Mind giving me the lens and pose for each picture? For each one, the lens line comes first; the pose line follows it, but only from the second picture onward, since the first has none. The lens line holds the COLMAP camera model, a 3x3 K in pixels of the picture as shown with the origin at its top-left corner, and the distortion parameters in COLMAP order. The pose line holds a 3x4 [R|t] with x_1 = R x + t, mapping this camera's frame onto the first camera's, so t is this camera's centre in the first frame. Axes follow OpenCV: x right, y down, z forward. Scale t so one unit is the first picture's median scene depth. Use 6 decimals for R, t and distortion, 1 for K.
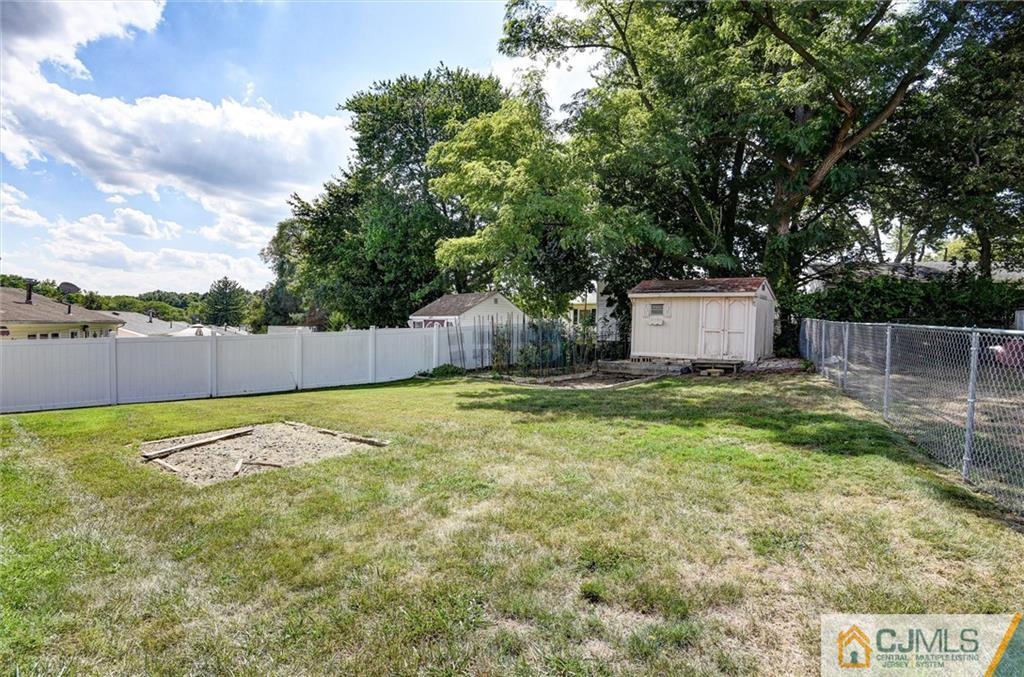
lens RADIAL K [[476.3, 0, 512.0], [0, 476.3, 338.5], [0, 0, 1]] dist [-0.000723, -0.000059]
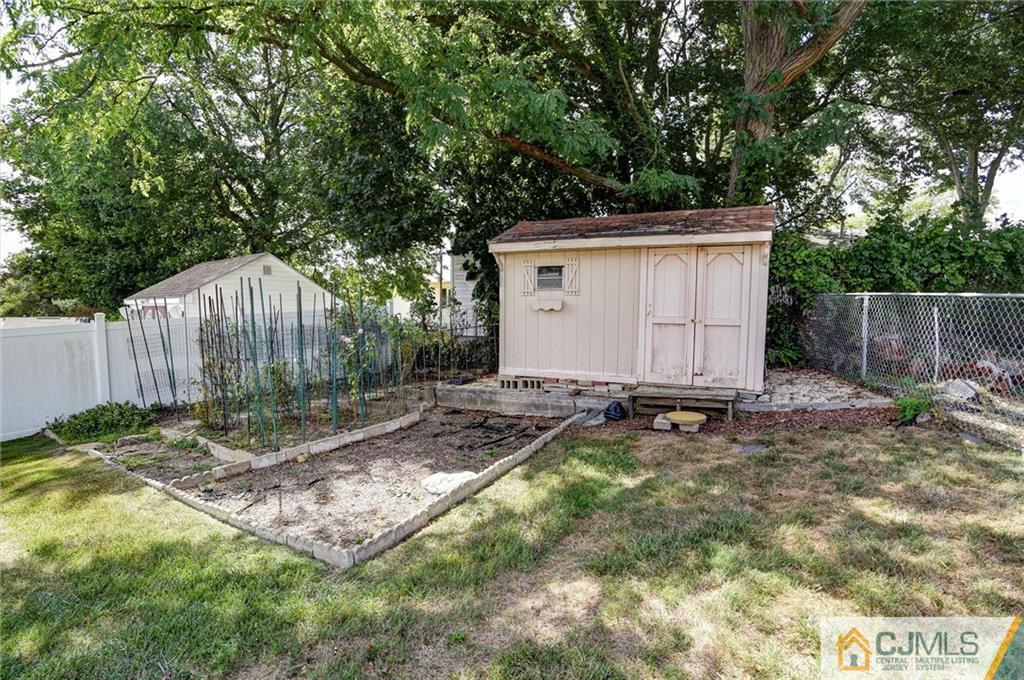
lens RADIAL K [[476.3, 0, 512.0], [0, 476.3, 340.0], [0, 0, 1]] dist [-0.000723, -0.000059]
pose [[0.973347, -0.030025, 0.227364, 0.158567], [0.021877, 0.999028, 0.038270, -0.017894], [-0.228292, -0.032276, 0.973058, 0.547837]]
